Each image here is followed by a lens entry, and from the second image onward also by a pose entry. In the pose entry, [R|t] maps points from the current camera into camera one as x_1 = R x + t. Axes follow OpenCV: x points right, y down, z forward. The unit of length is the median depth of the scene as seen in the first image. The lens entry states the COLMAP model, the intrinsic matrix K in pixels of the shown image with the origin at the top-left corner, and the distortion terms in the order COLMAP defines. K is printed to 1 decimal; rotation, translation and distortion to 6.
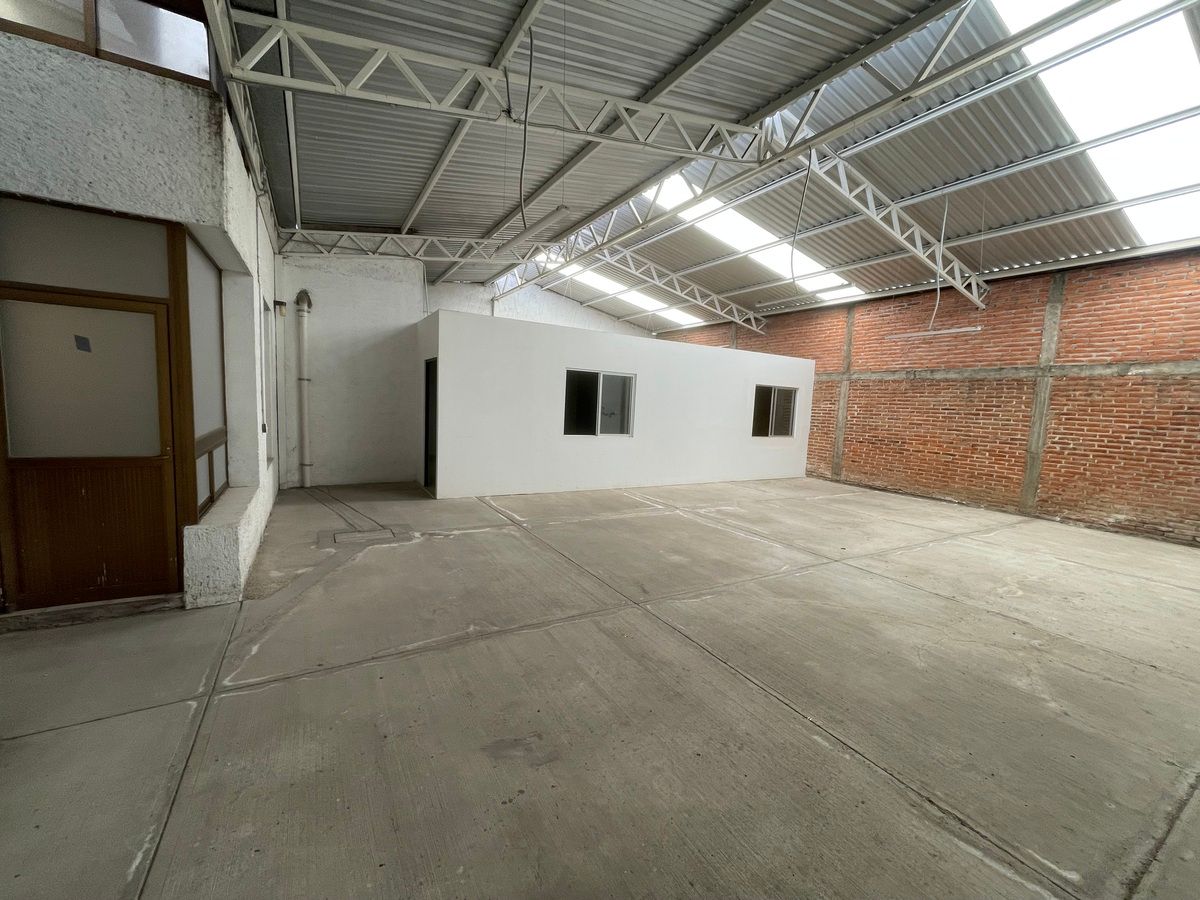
lens RADIAL K [[482.7, 0, 600.6], [0, 482.7, 451.8], [0, 0, 1]] dist [-0.001275, -0.000424]
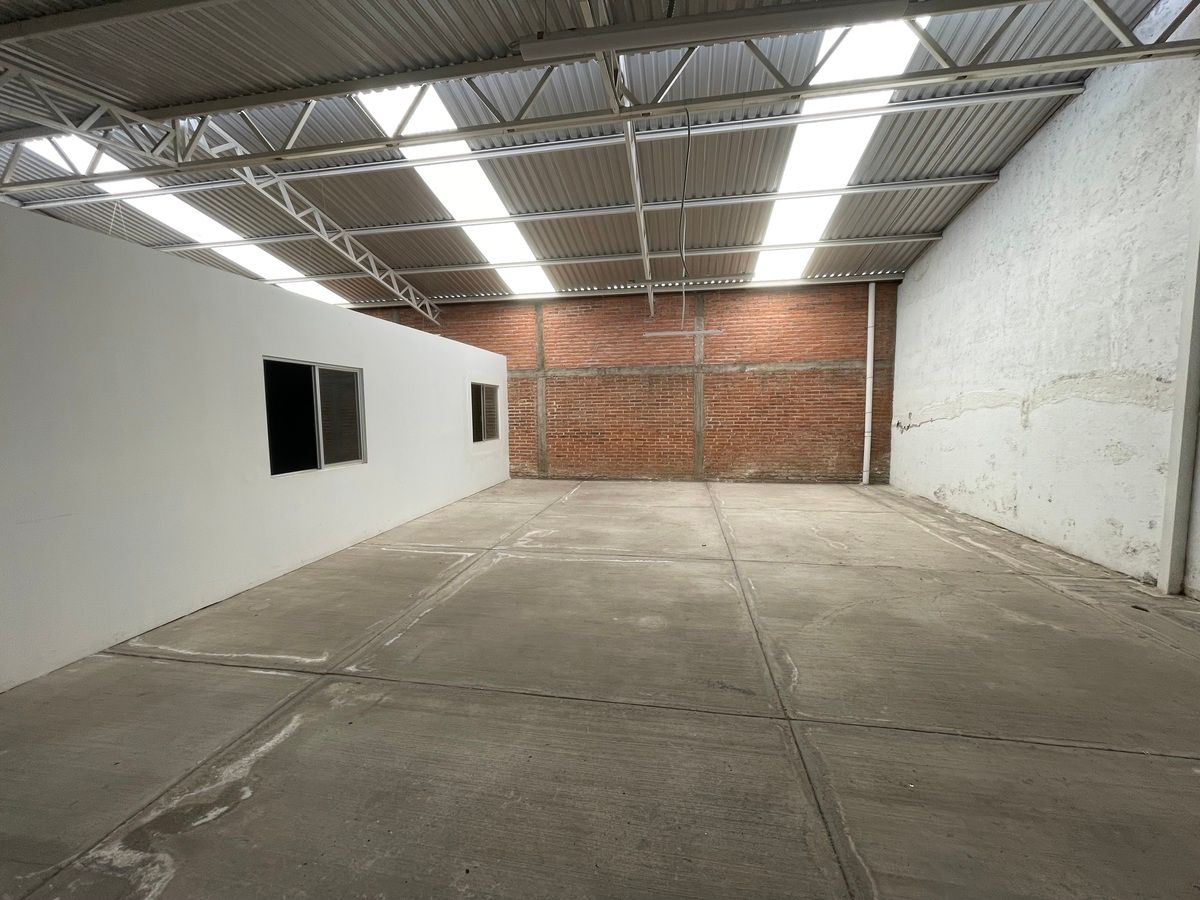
lens RADIAL K [[482.7, 0, 599.7], [0, 482.7, 447.0], [0, 0, 1]] dist [-0.001275, -0.000424]
pose [[0.649455, -0.111757, 0.752143, -0.206083], [0.118035, 0.991968, 0.045472, -0.039557], [-0.751183, 0.059247, 0.657429, 0.290035]]
